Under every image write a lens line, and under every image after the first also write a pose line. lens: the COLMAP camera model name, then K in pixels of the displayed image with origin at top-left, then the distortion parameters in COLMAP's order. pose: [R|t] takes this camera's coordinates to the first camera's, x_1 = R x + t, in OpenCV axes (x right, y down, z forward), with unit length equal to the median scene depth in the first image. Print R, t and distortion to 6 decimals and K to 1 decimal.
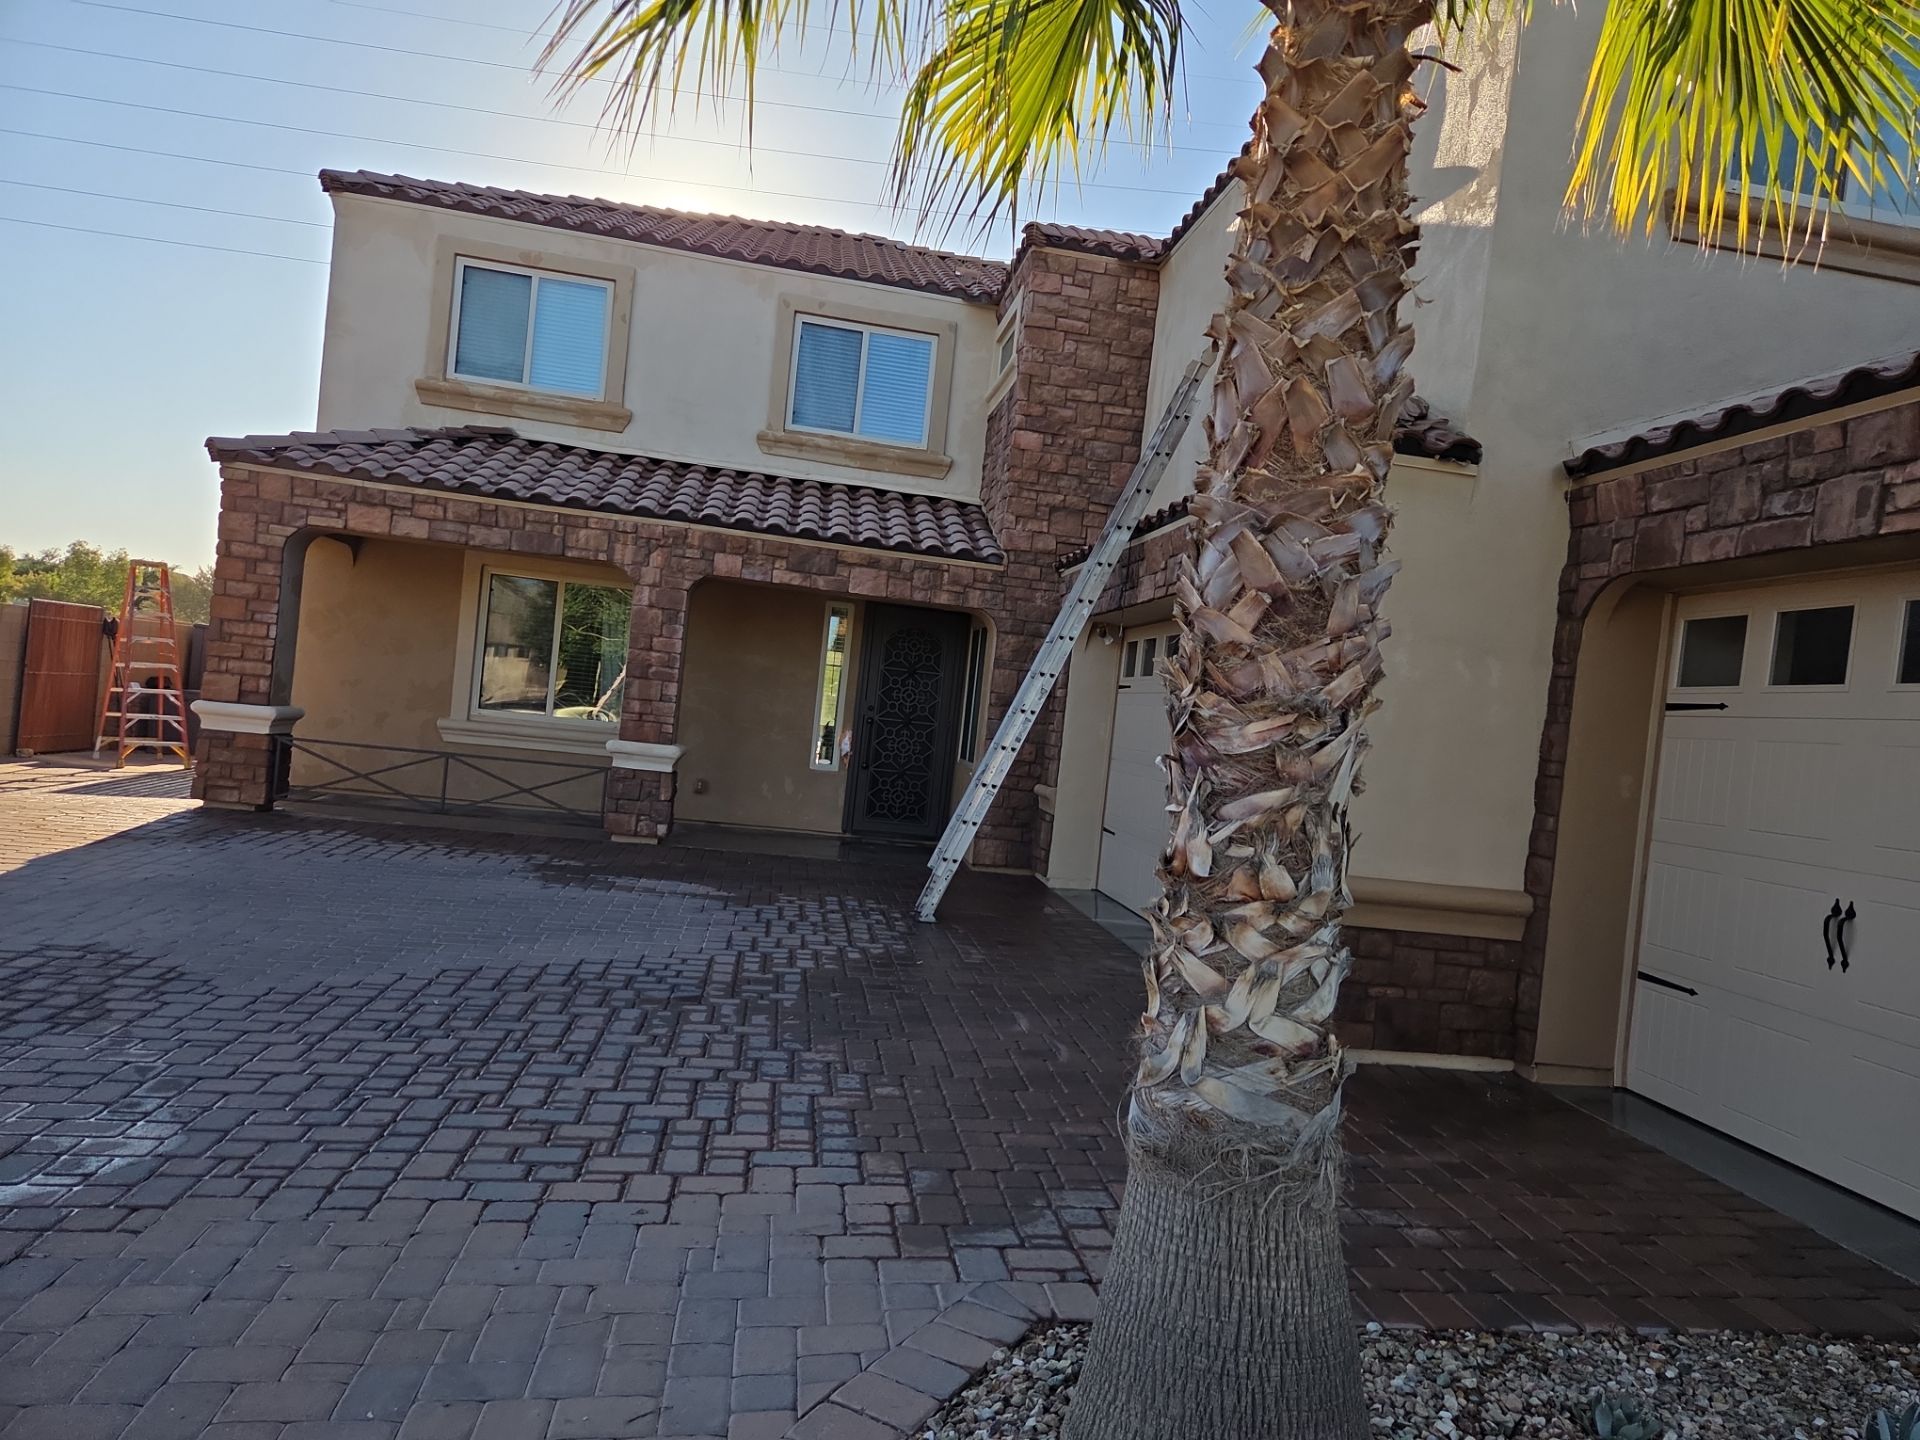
lens RADIAL K [[1186.0, 0, 960.0], [0, 1186.0, 720.0], [0, 0, 1]] dist [0.066447, 0.000293]
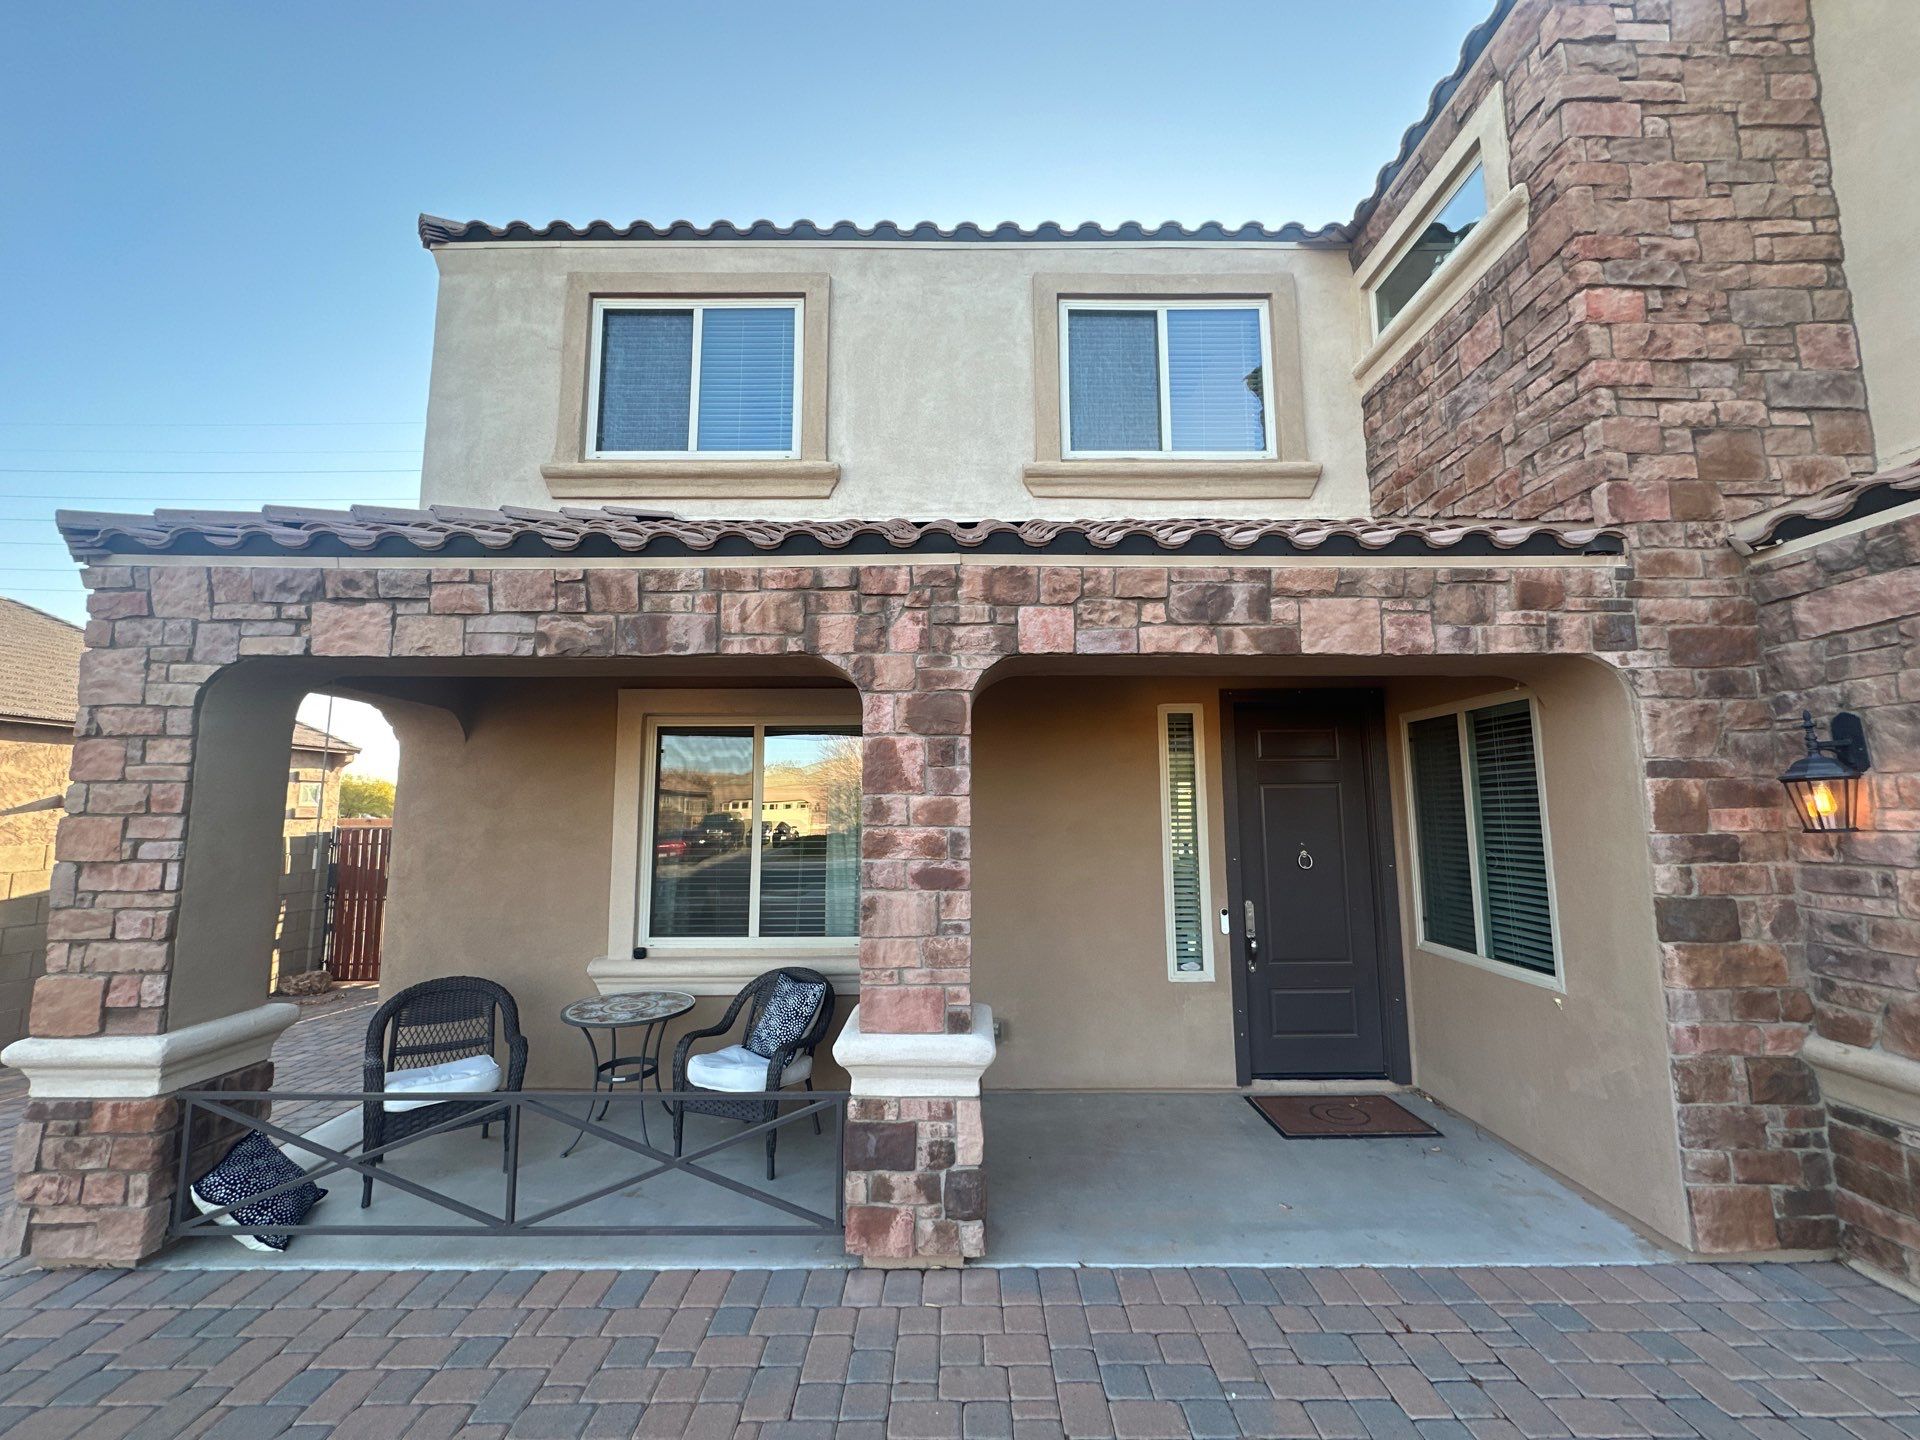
lens RADIAL K [[762.0, 0, 960.0], [0, 762.0, 720.0], [0, 0, 1]] dist [-0.000690, -0.000067]
pose [[0.980945, -0.126886, -0.147127, -0.188206], [0.106182, 0.984307, -0.140942, -0.054618], [0.162702, 0.122634, 0.979025, 0.697981]]
